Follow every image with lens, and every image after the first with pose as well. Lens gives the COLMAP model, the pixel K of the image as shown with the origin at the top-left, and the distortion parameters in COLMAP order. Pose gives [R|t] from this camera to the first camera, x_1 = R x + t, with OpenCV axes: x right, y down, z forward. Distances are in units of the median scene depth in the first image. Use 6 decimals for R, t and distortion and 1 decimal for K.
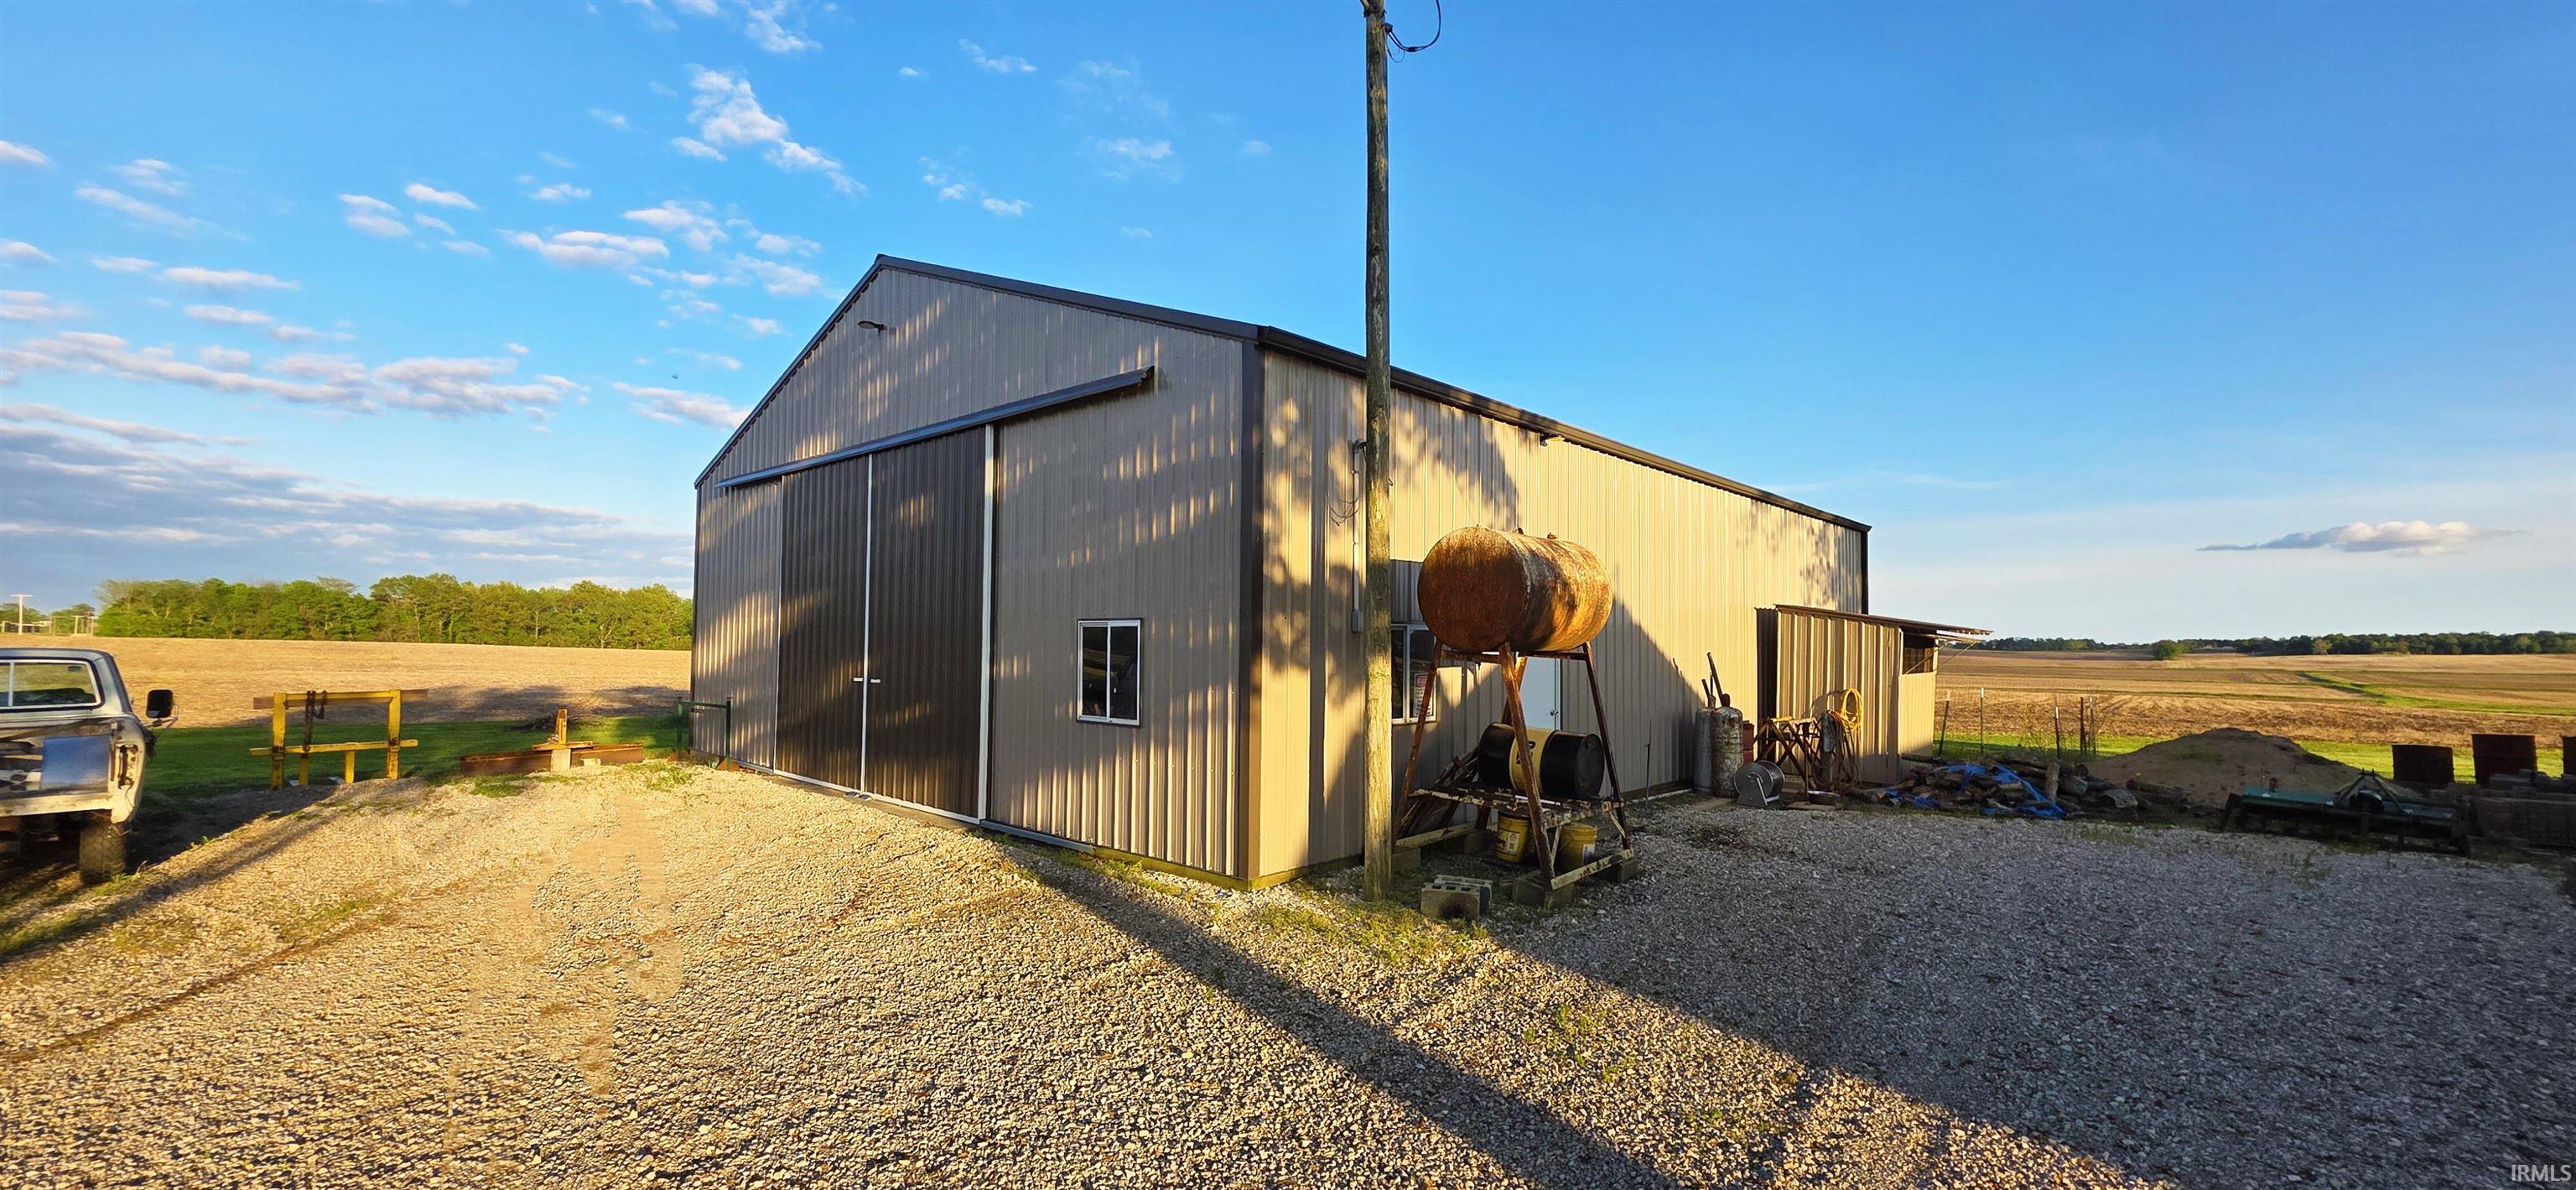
lens RADIAL K [[1028.8, 0, 1287.5], [0, 1028.8, 596.5], [0, 0, 1]] dist [0.000505, -0.002596]
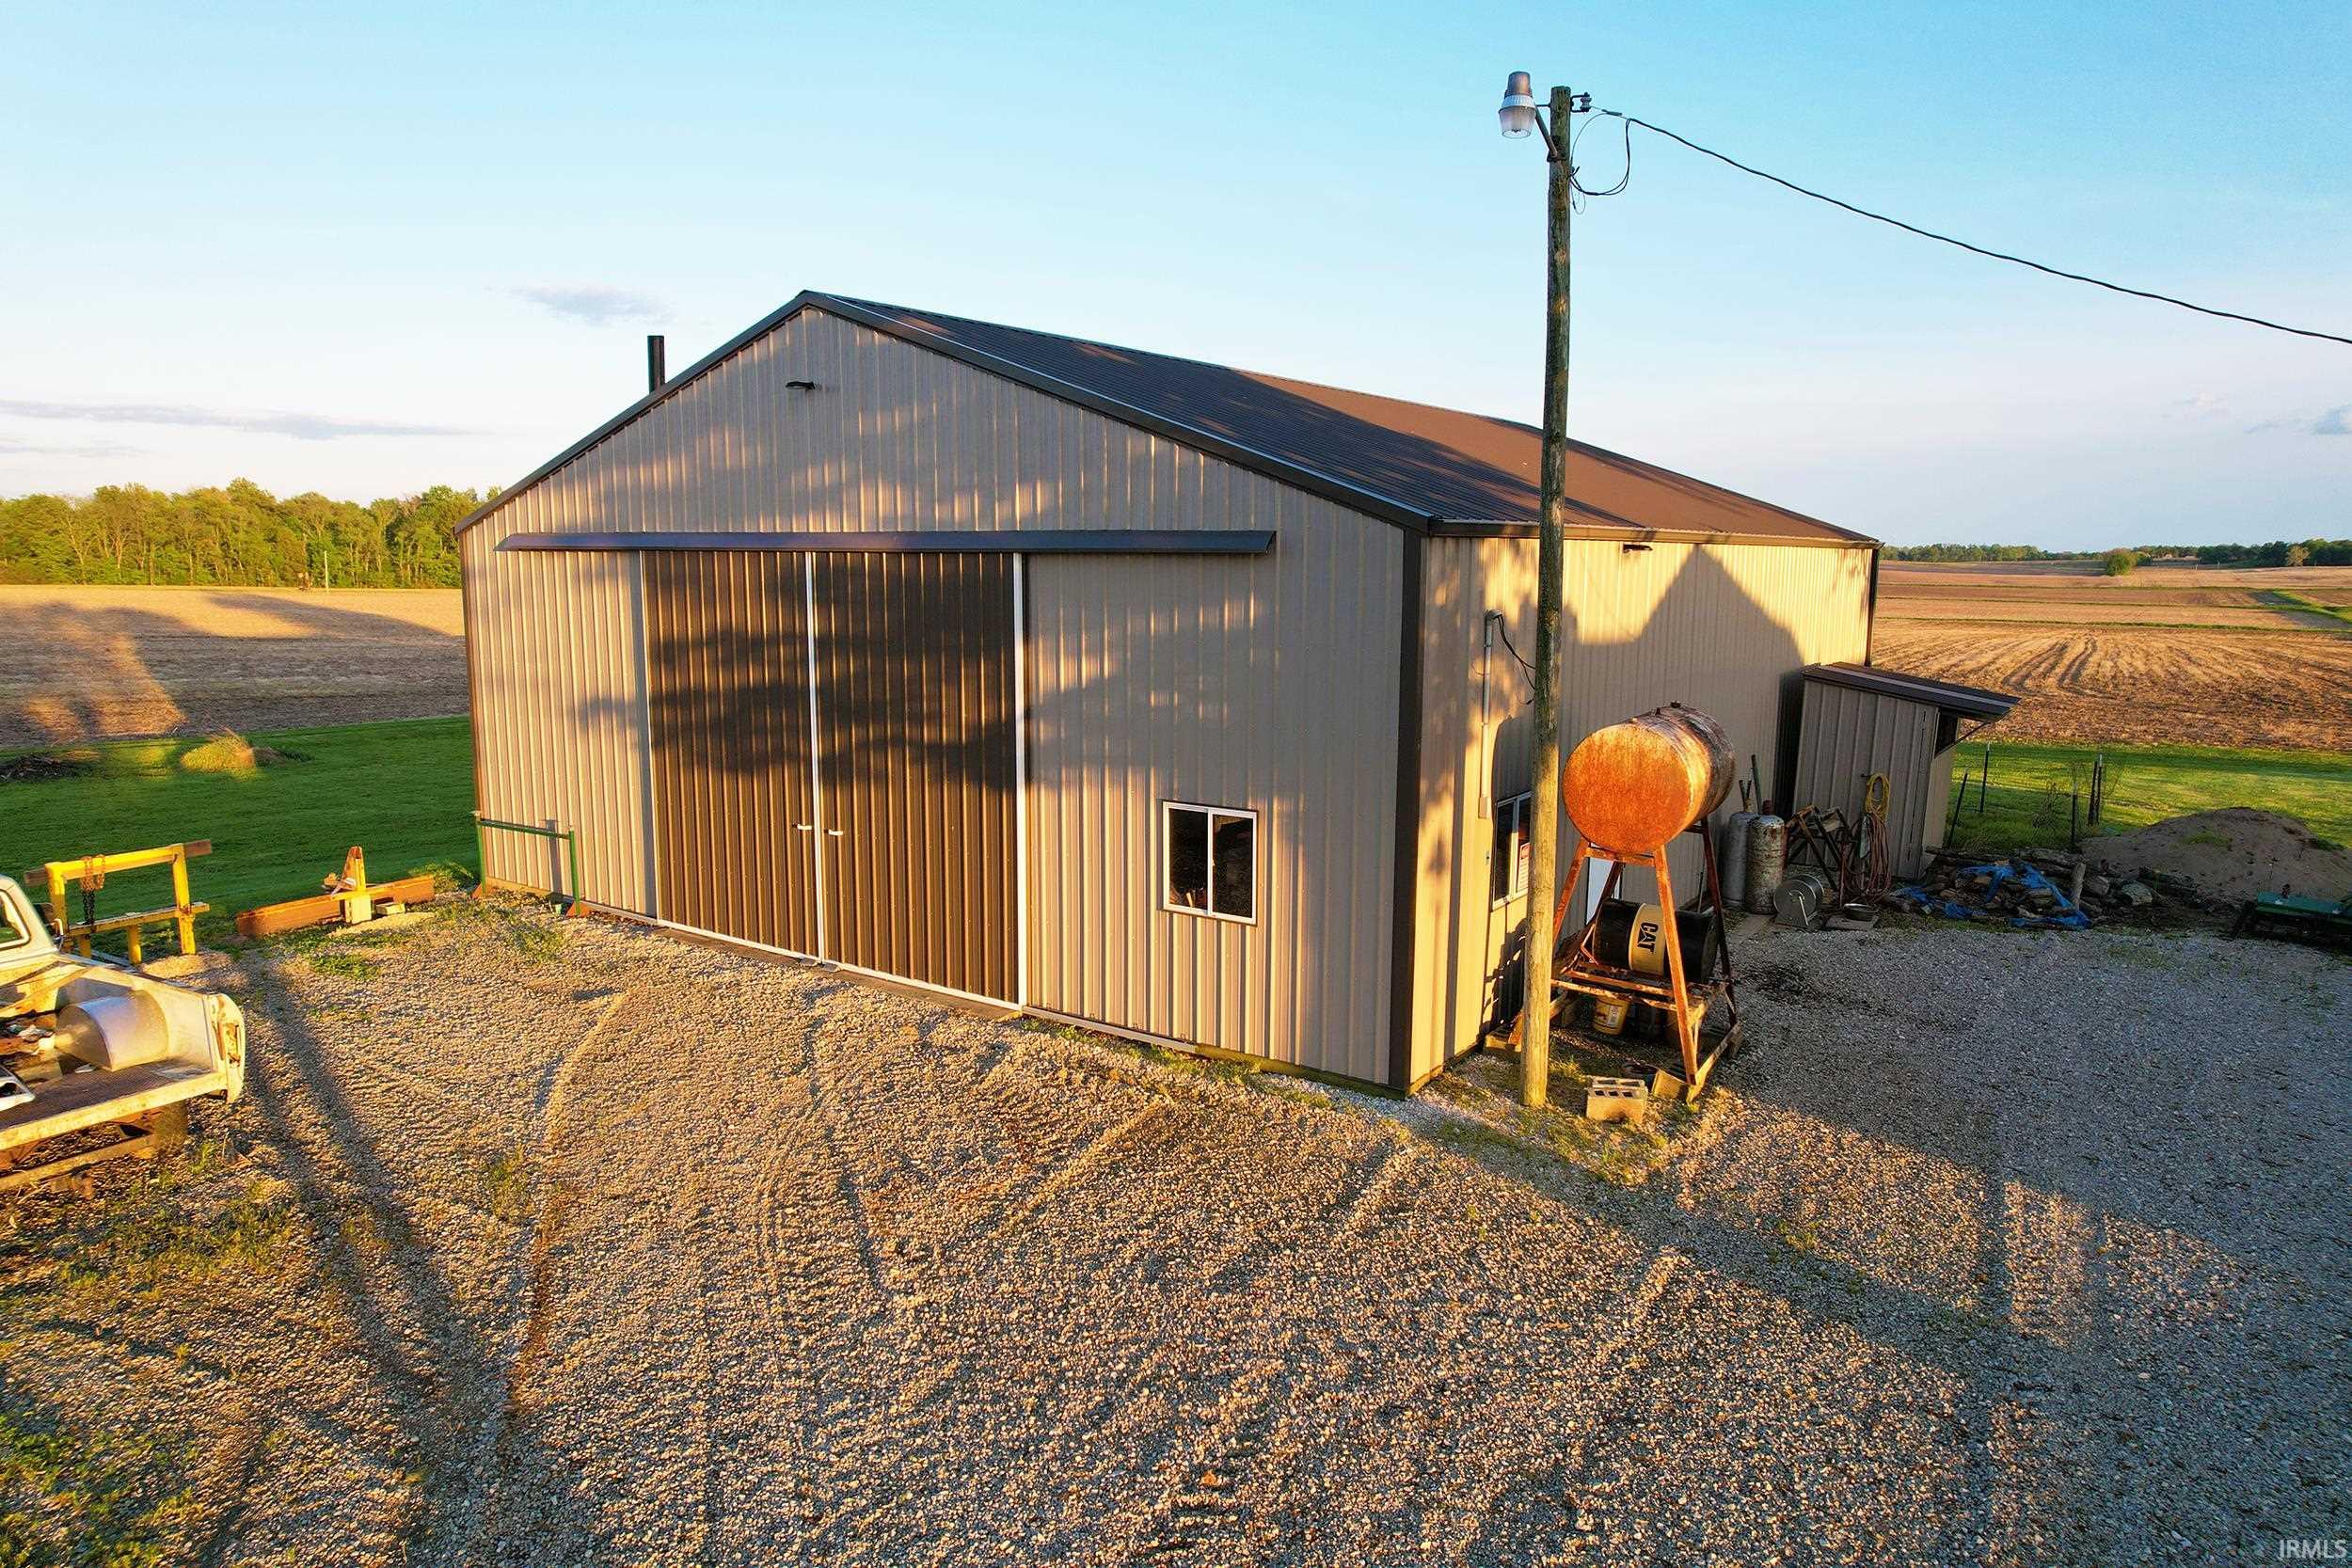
lens RADIAL K [[1496.4, 0, 1166.8], [0, 1496.4, 787.3], [0, 0, 1]] dist [-0.067292, 0.043050]
pose [[0.990767, -0.027058, 0.132851, -0.283901], [0.000000, 0.979882, 0.199576, -0.188258], [-0.135578, -0.197734, 0.970835, -0.194503]]
